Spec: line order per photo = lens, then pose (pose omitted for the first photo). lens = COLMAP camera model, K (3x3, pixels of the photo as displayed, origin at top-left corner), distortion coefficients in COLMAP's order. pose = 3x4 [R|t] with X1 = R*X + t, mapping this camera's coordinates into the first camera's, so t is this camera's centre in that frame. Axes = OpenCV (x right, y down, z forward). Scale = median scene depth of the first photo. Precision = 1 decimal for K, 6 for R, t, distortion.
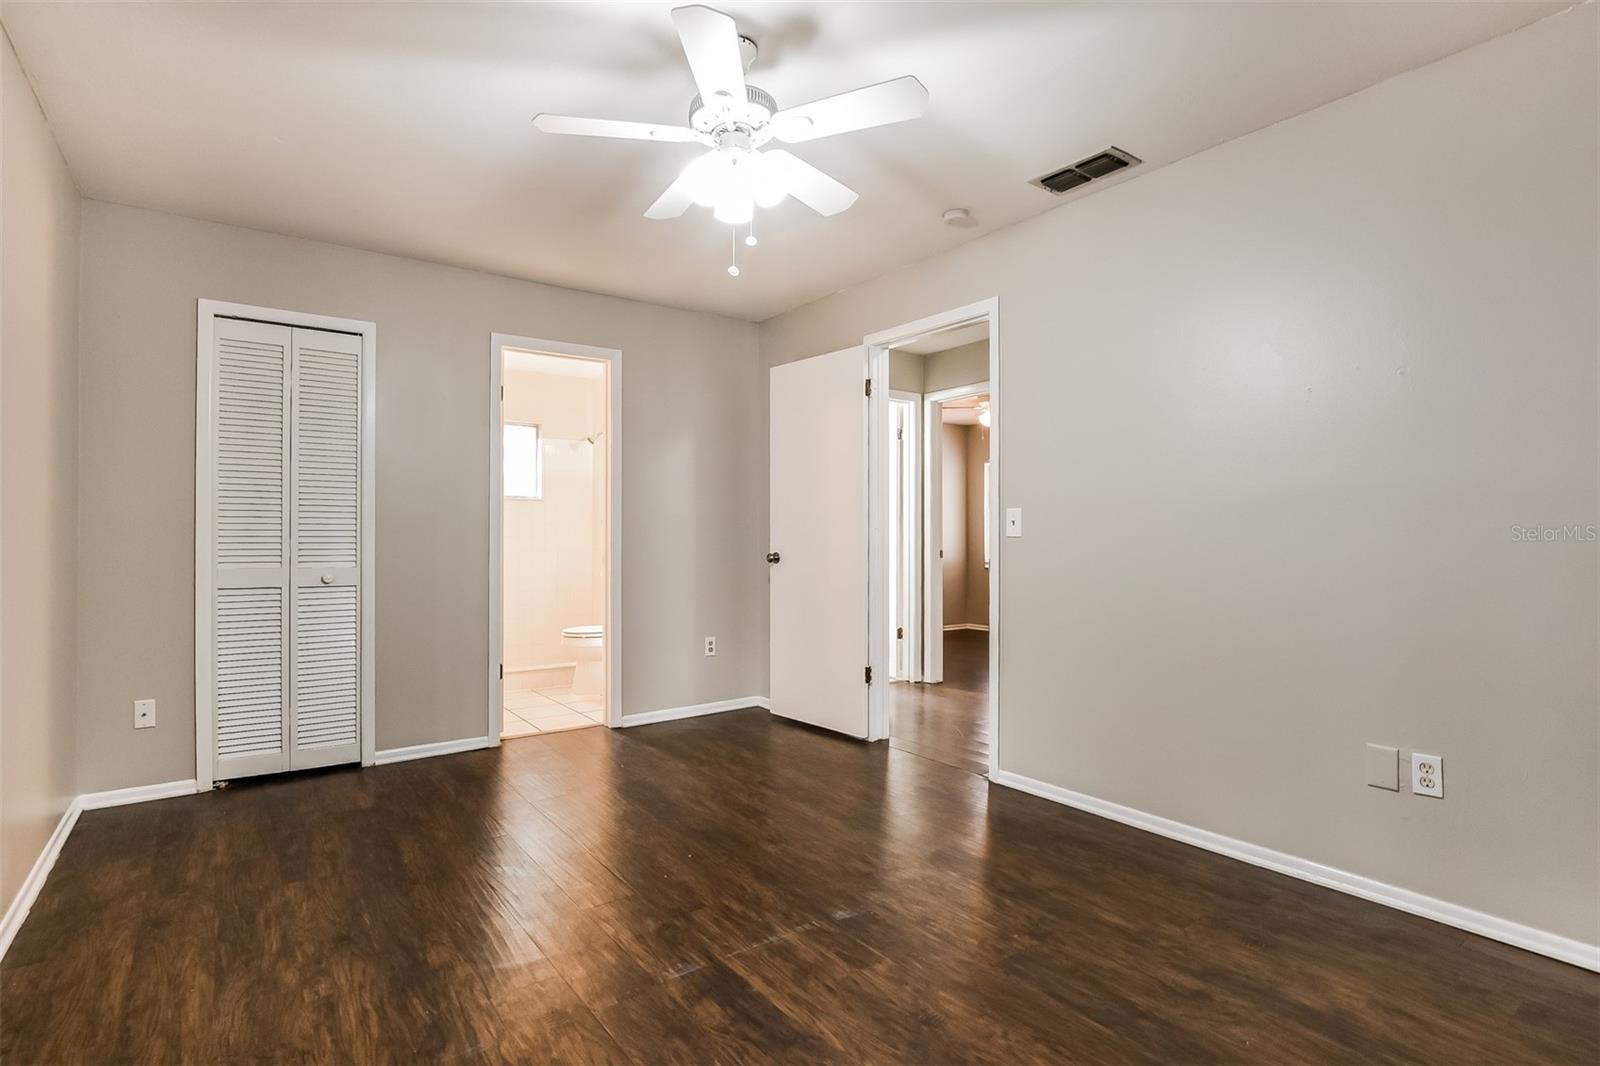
lens RADIAL K [[788.8, 0, 796.1], [0, 788.8, 526.5], [0, 0, 1]] dist [-0.017788, -0.000436]
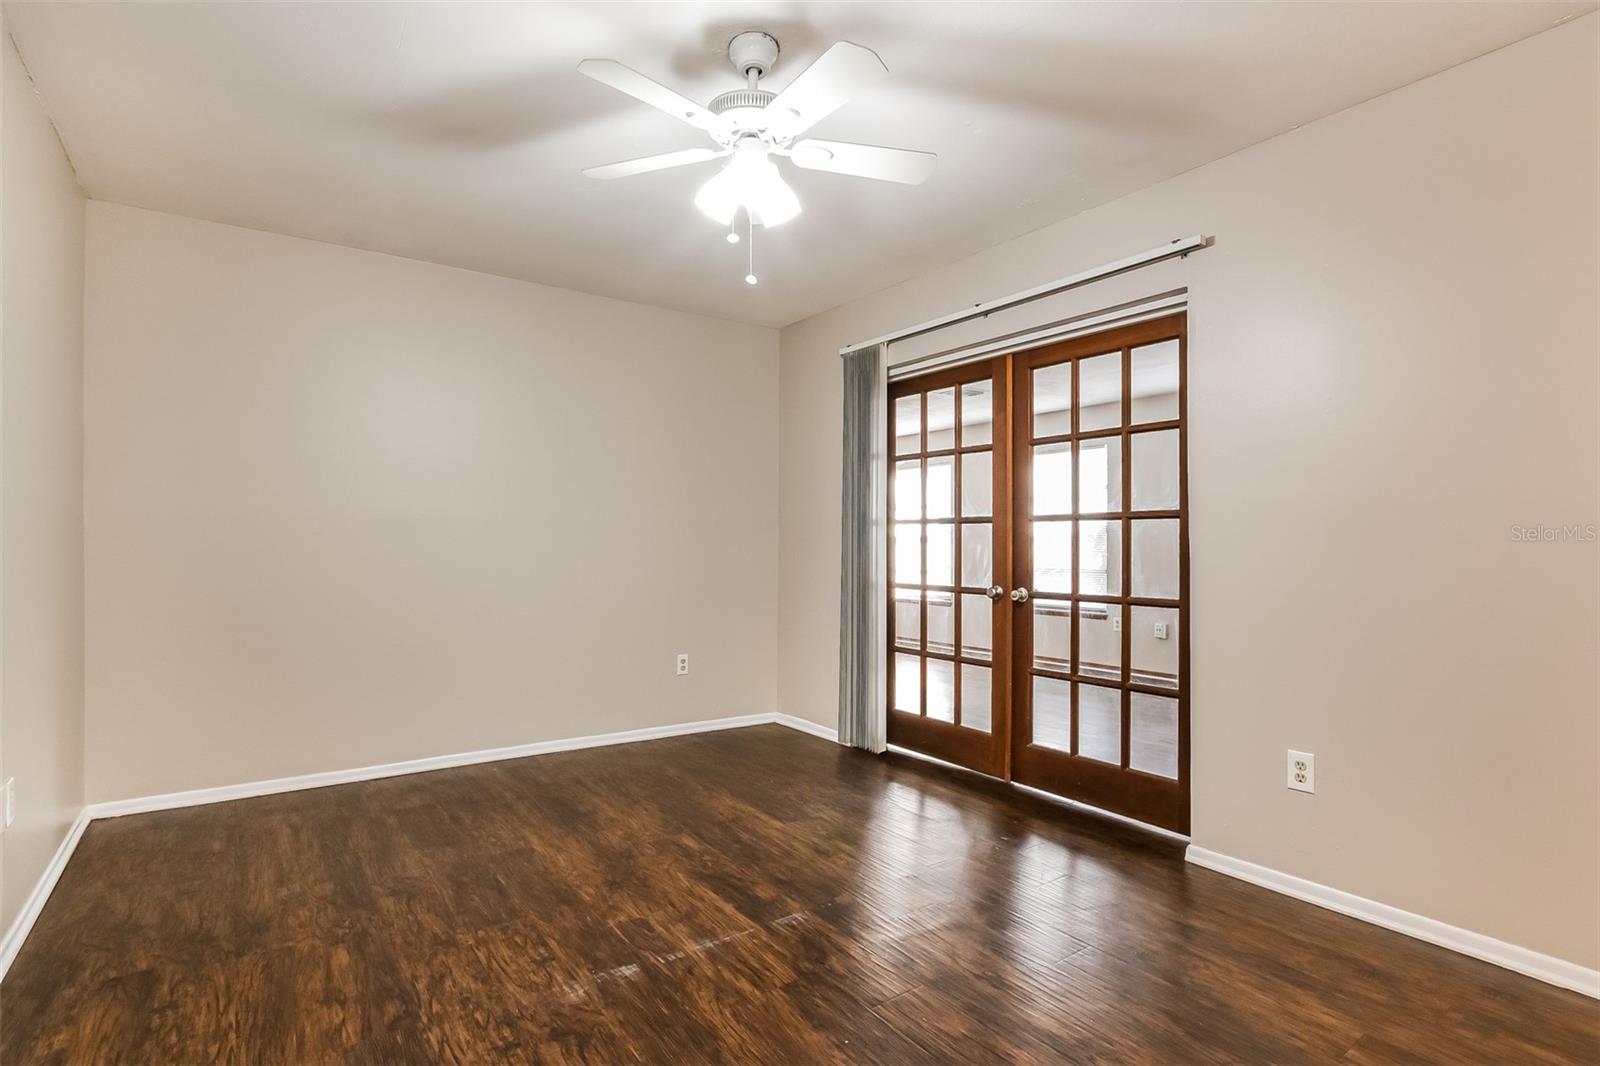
lens RADIAL K [[788.8, 0, 799.4], [0, 788.8, 539.9], [0, 0, 1]] dist [-0.017788, -0.000436]
pose [[-0.999945, -0.005318, 0.009022, -0.154399], [-0.005440, 0.999893, -0.013545, 0.013028], [-0.008949, -0.013594, -0.999868, 2.045089]]
